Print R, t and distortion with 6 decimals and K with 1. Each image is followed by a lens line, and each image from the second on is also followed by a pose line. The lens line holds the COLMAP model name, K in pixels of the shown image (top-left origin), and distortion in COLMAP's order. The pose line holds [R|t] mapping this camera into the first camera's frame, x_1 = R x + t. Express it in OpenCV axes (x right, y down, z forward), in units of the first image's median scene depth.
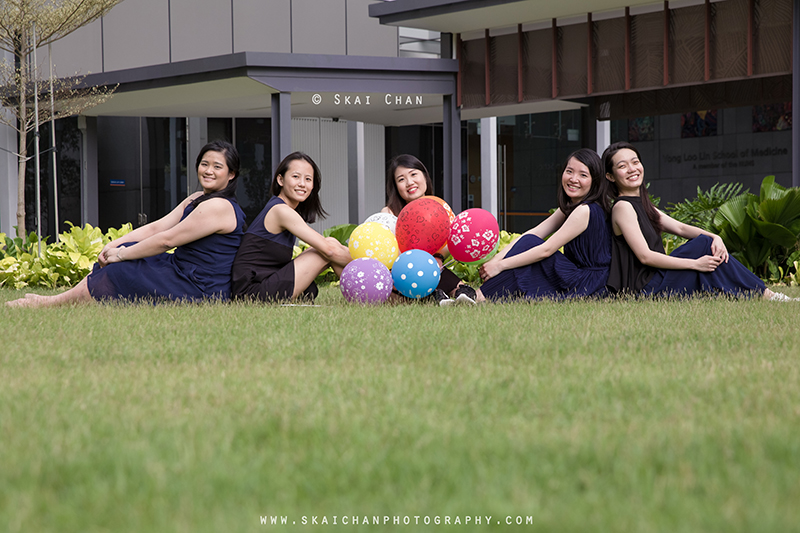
lens RADIAL K [[1635.9, 0, 400.0], [0, 1635.9, 266.5], [0, 0, 1]] dist [0.352826, 0.023702]
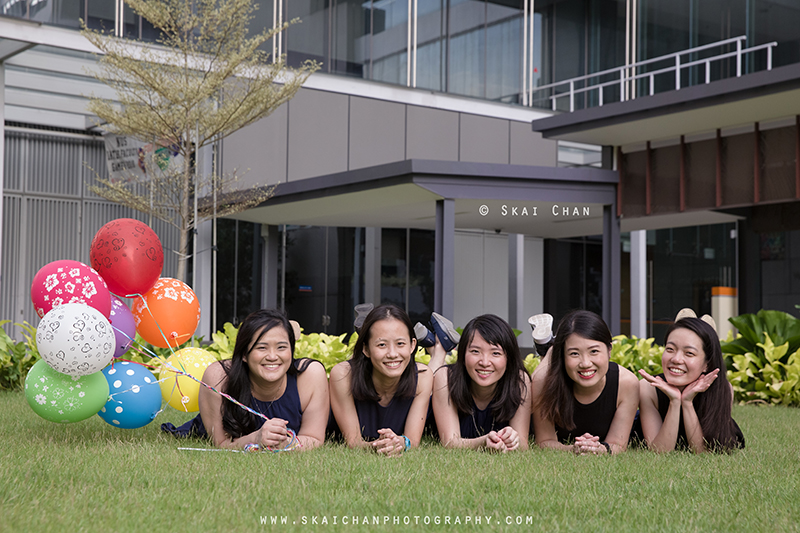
lens RADIAL K [[1314.2, 0, 400.0], [0, 1314.2, 266.5], [0, 0, 1]] dist [0.192702, -0.031323]
pose [[0.993511, 0.013677, -0.112913, -0.006478], [-0.021750, 0.997269, -0.070579, -0.004541], [0.111639, 0.072577, 0.991095, 0.167253]]
